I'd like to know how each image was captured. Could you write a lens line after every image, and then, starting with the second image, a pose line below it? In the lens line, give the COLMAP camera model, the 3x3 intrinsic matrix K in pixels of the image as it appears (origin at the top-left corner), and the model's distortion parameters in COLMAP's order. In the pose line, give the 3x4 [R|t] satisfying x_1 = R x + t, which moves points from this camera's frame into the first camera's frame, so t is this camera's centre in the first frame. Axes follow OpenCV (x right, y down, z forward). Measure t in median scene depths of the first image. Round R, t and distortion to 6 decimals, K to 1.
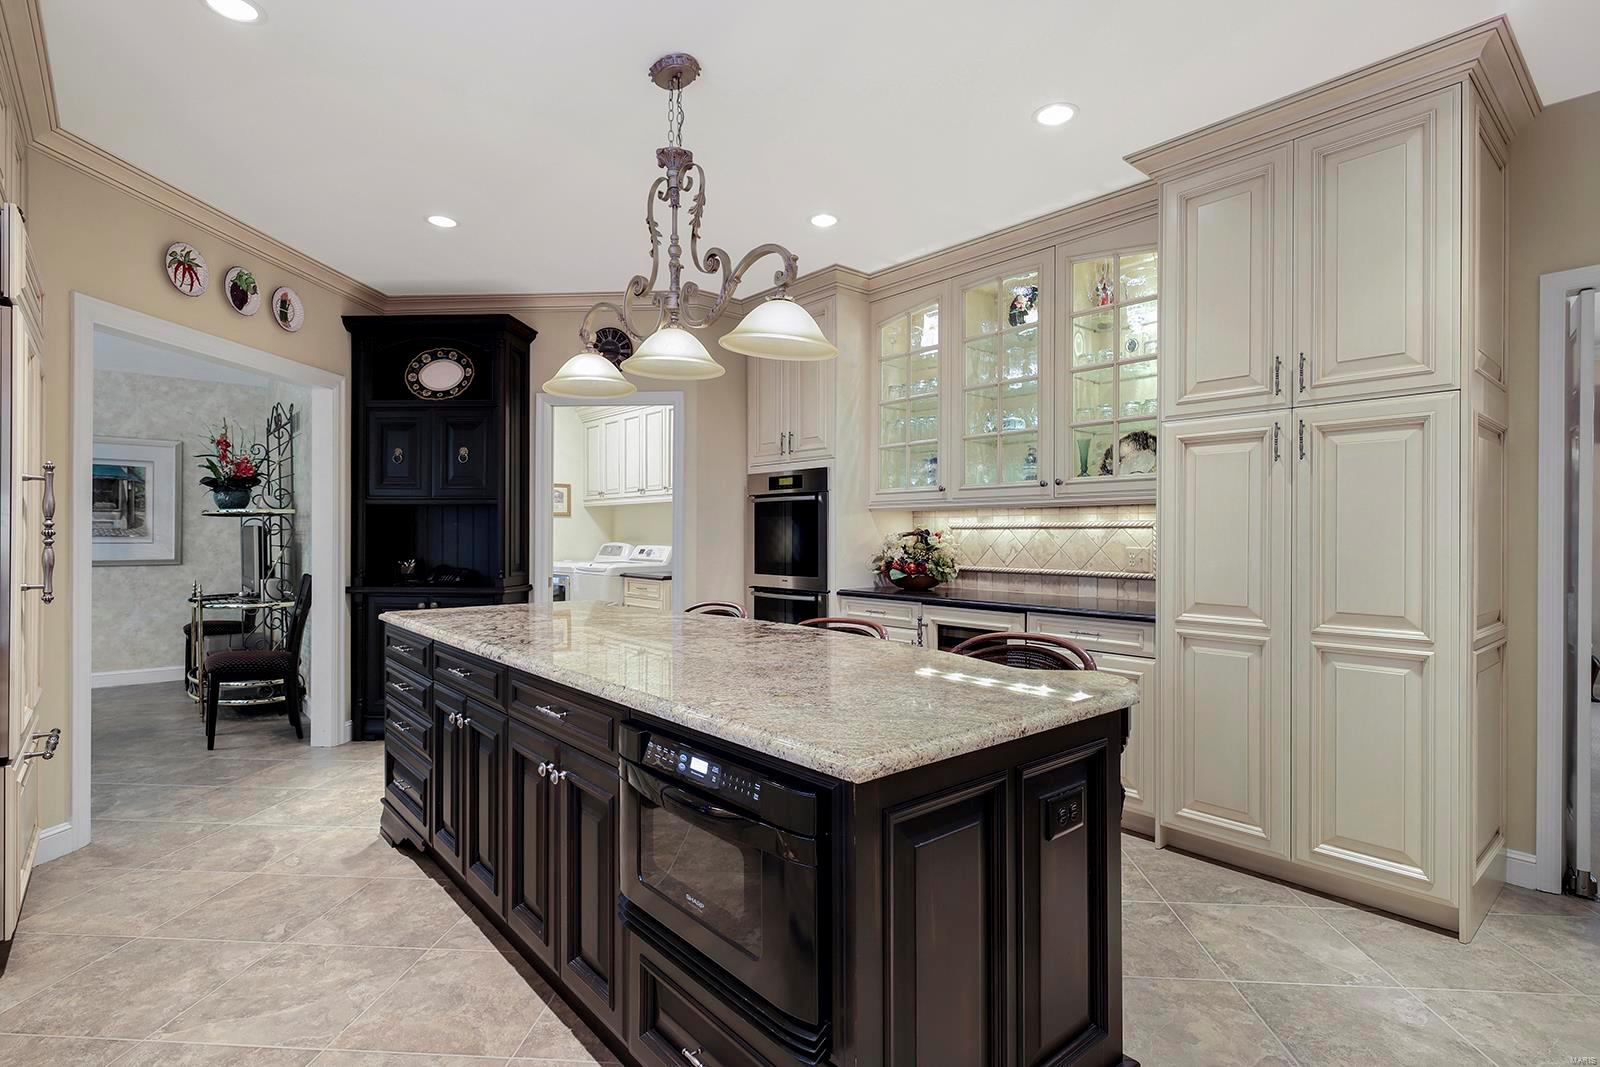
lens RADIAL K [[779.8, 0, 810.5], [0, 779.8, 532.4], [0, 0, 1]] dist [-0.004040, 0.000682]
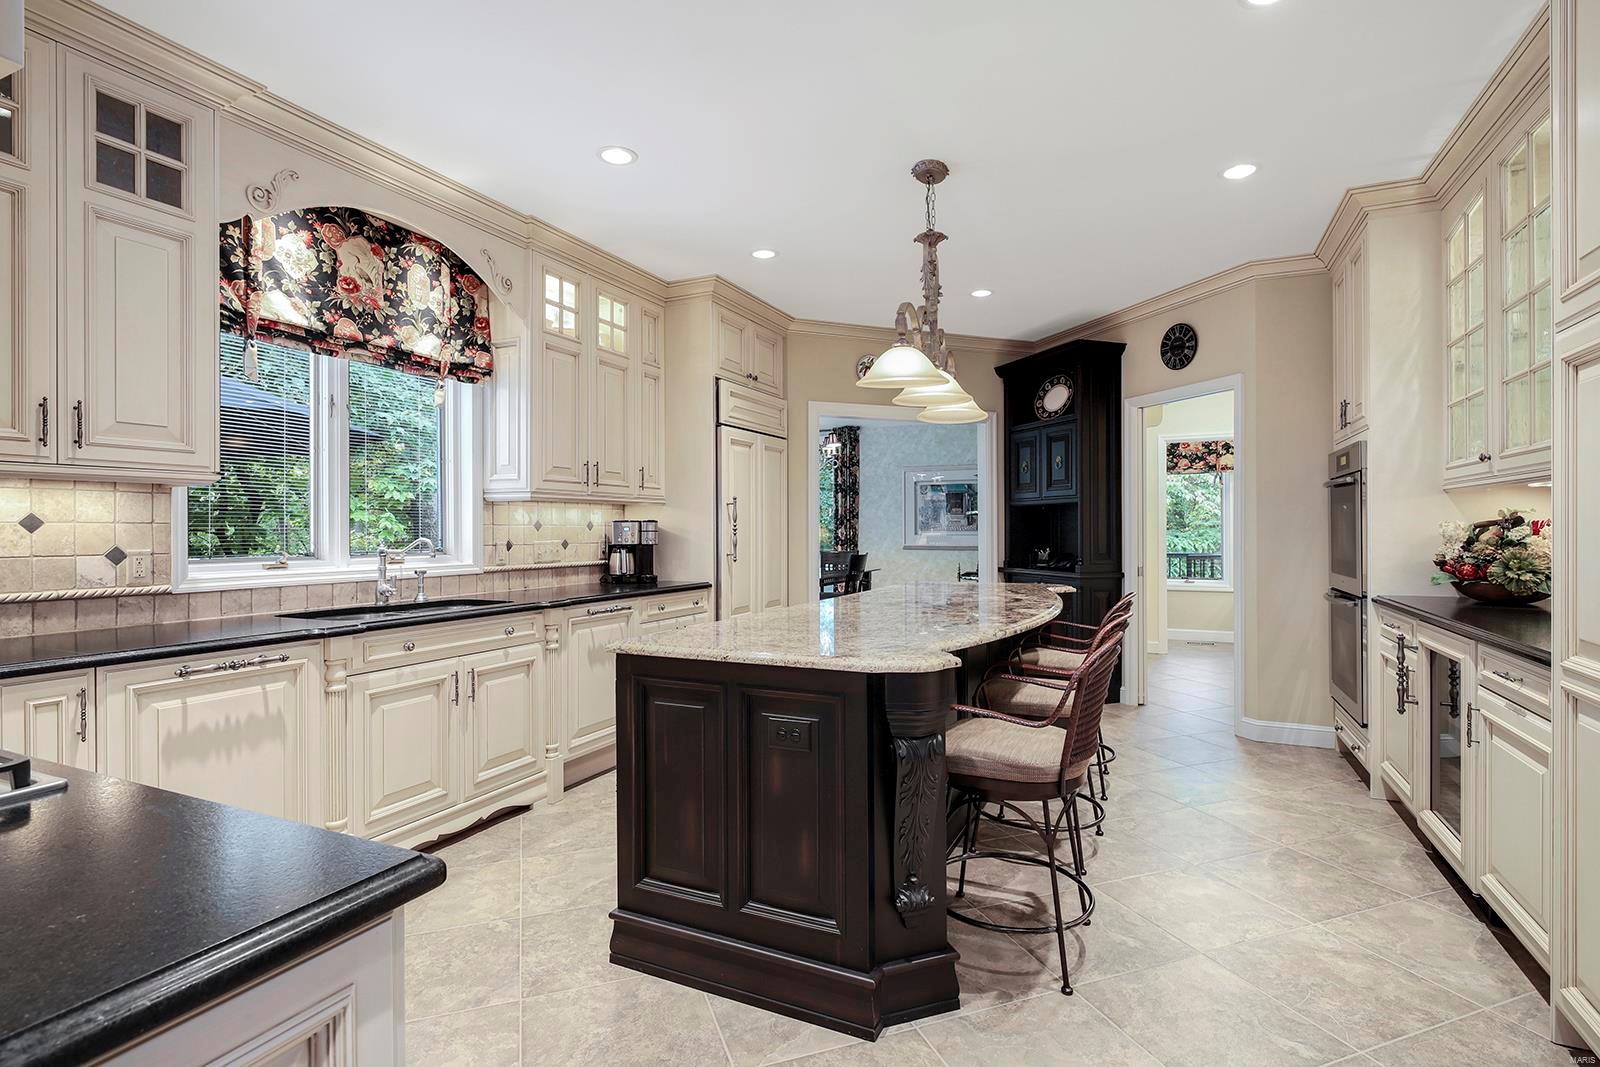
lens RADIAL K [[779.8, 0, 825.2], [0, 779.8, 530.1], [0, 0, 1]] dist [-0.004040, 0.000682]
pose [[0.413108, -0.003805, -0.910674, 0.538692], [0.009333, 0.999956, 0.000055, 0.003014], [0.910634, -0.008522, 0.413126, 0.173253]]
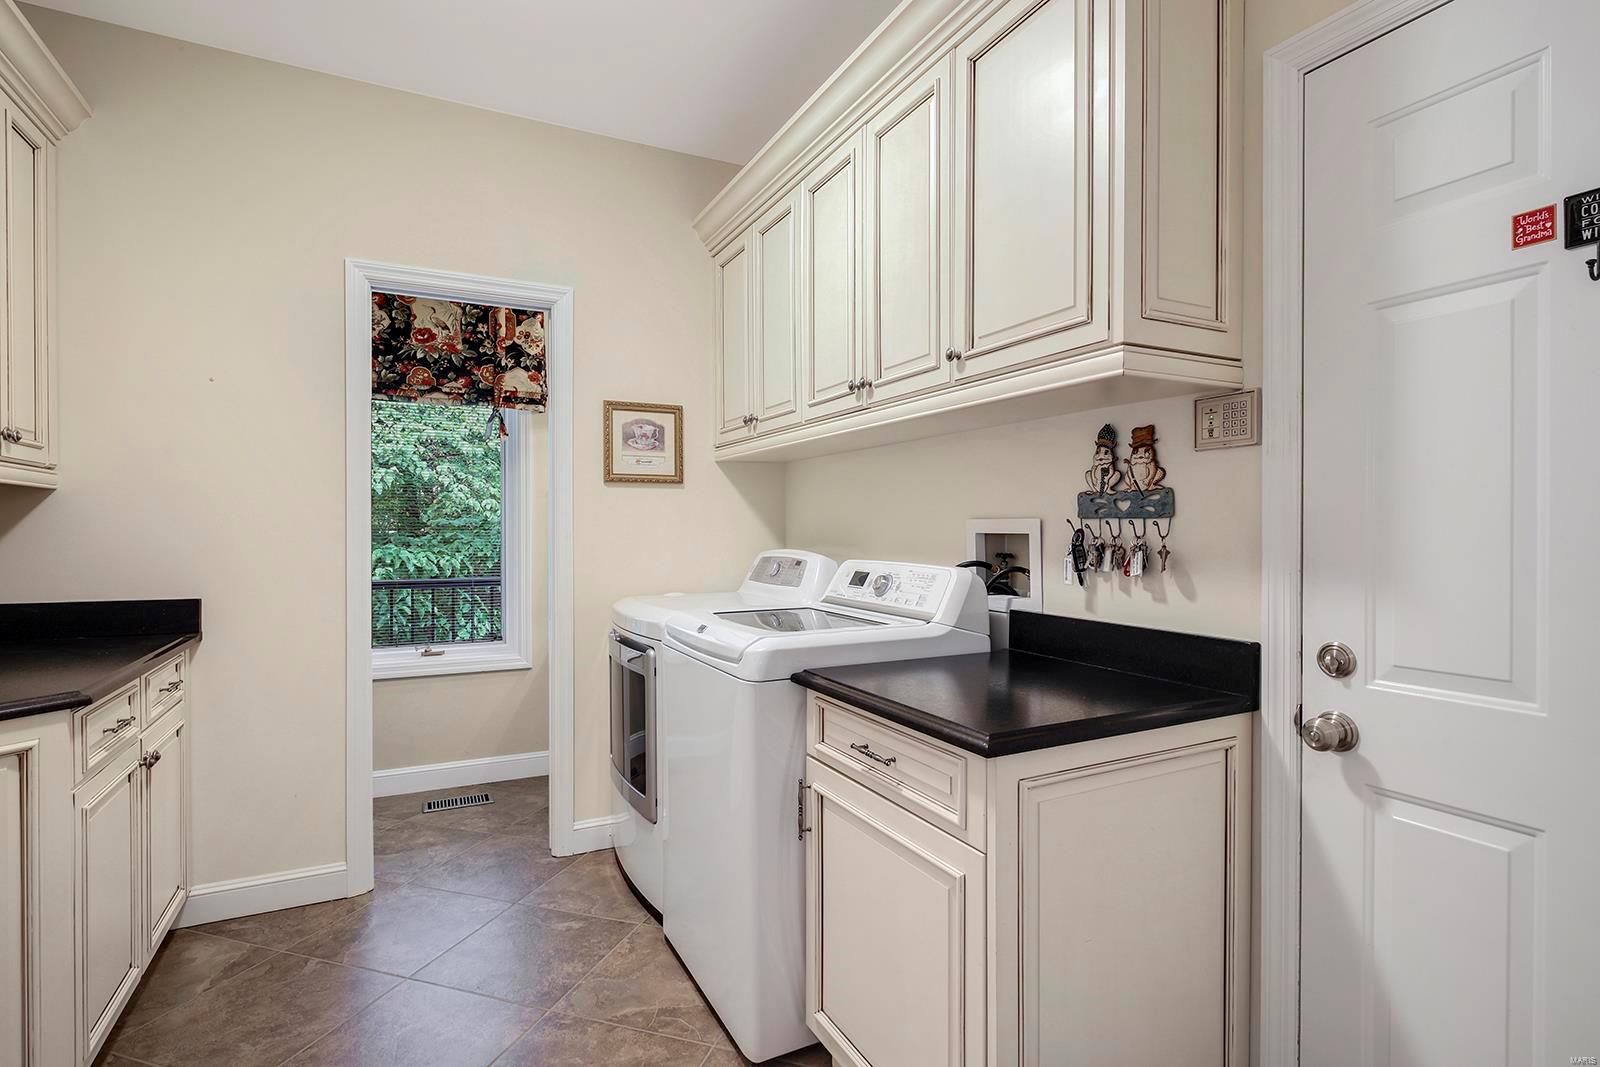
lens RADIAL K [[779.8, 0, 801.7], [0, 779.8, 530.8], [0, 0, 1]] dist [-0.004040, 0.000682]
pose [[0.967650, -0.000276, -0.252295, -0.252025], [0.002063, 0.999975, 0.006820, 0.002005], [0.252287, -0.007120, 0.967626, 1.083224]]
